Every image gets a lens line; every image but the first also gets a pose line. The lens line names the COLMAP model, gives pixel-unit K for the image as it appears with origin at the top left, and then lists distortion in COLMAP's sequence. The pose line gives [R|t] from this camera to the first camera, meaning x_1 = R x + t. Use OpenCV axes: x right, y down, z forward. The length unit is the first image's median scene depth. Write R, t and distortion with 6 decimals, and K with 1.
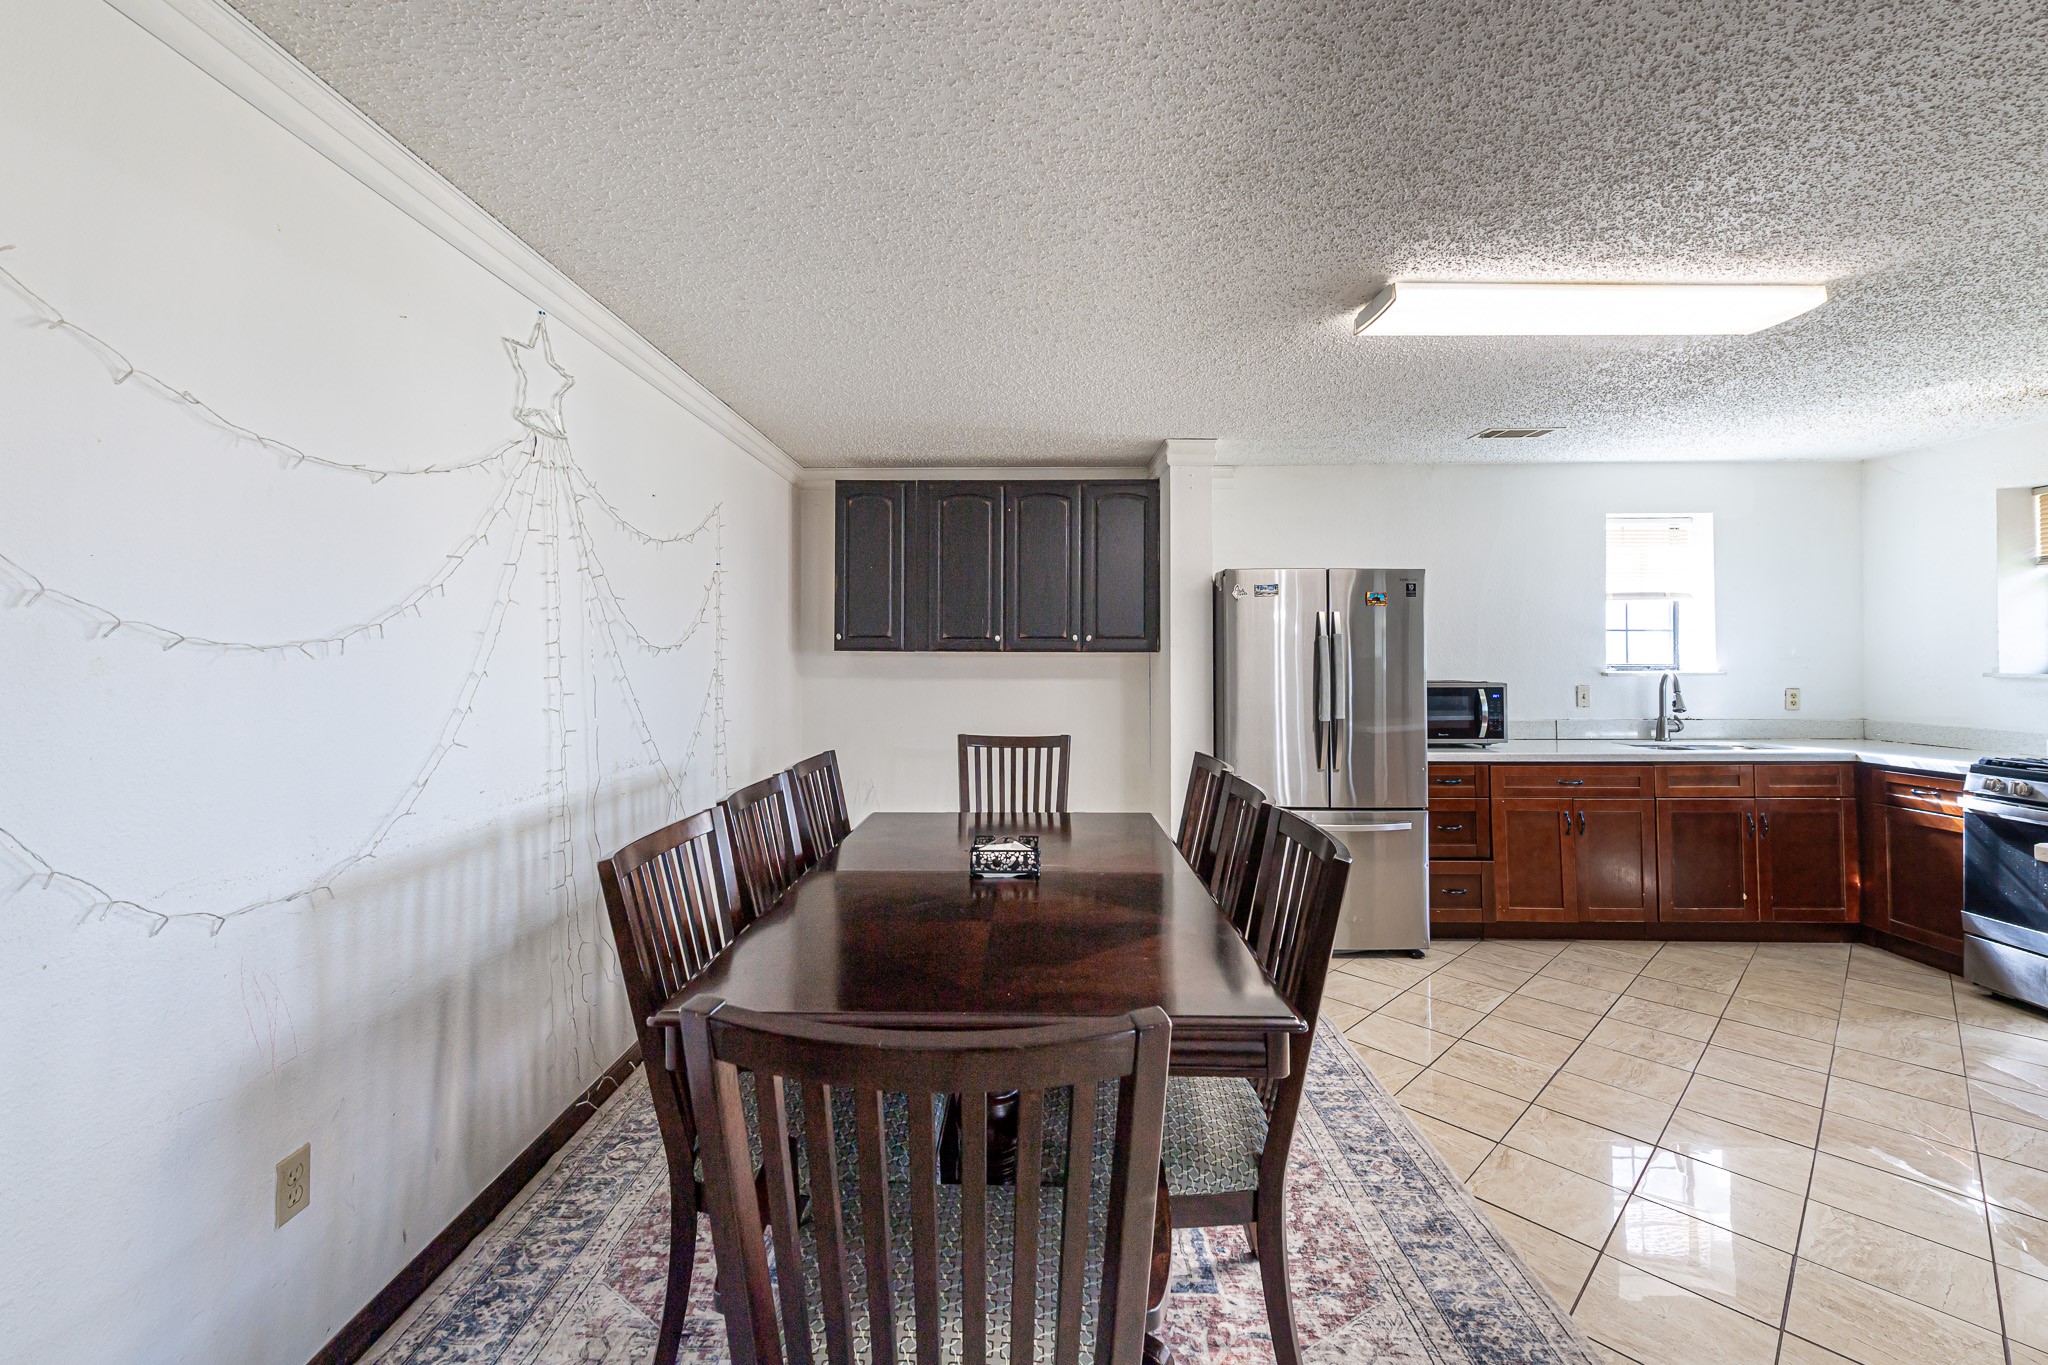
lens RADIAL K [[827.3, 0, 1022.3], [0, 827.3, 643.0], [0, 0, 1]] dist [0.012507, -0.002061]
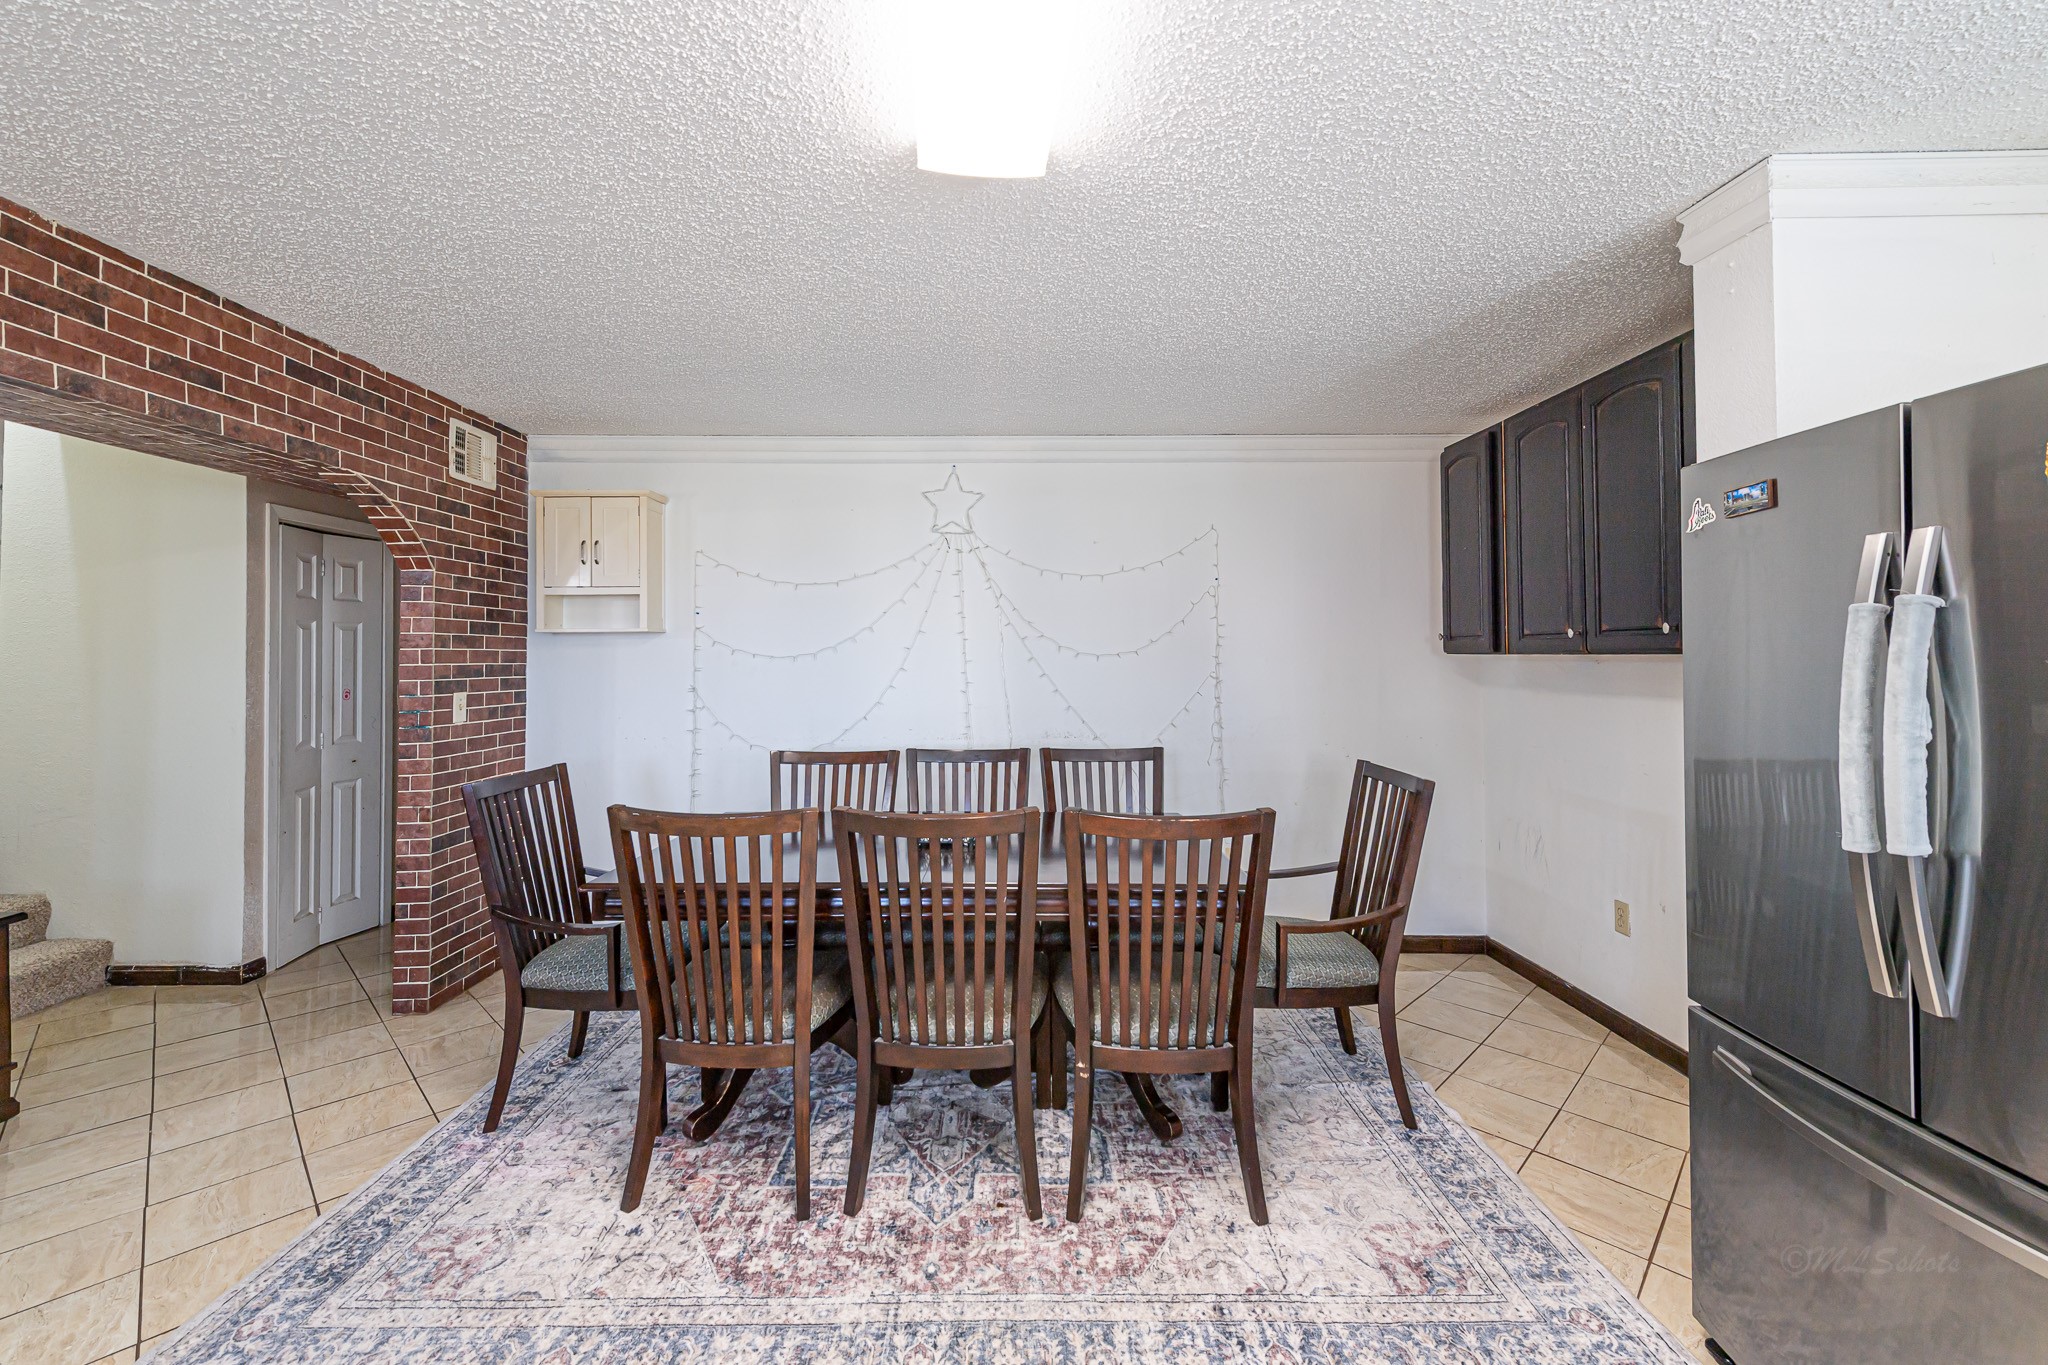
lens RADIAL K [[827.3, 0, 1020.7], [0, 827.3, 643.6], [0, 0, 1]] dist [0.012507, -0.002061]
pose [[0.028625, -0.015984, -0.999462, 0.665743], [0.019613, 0.999689, -0.015426, 0.004521], [0.999398, -0.019160, 0.028929, 0.605261]]
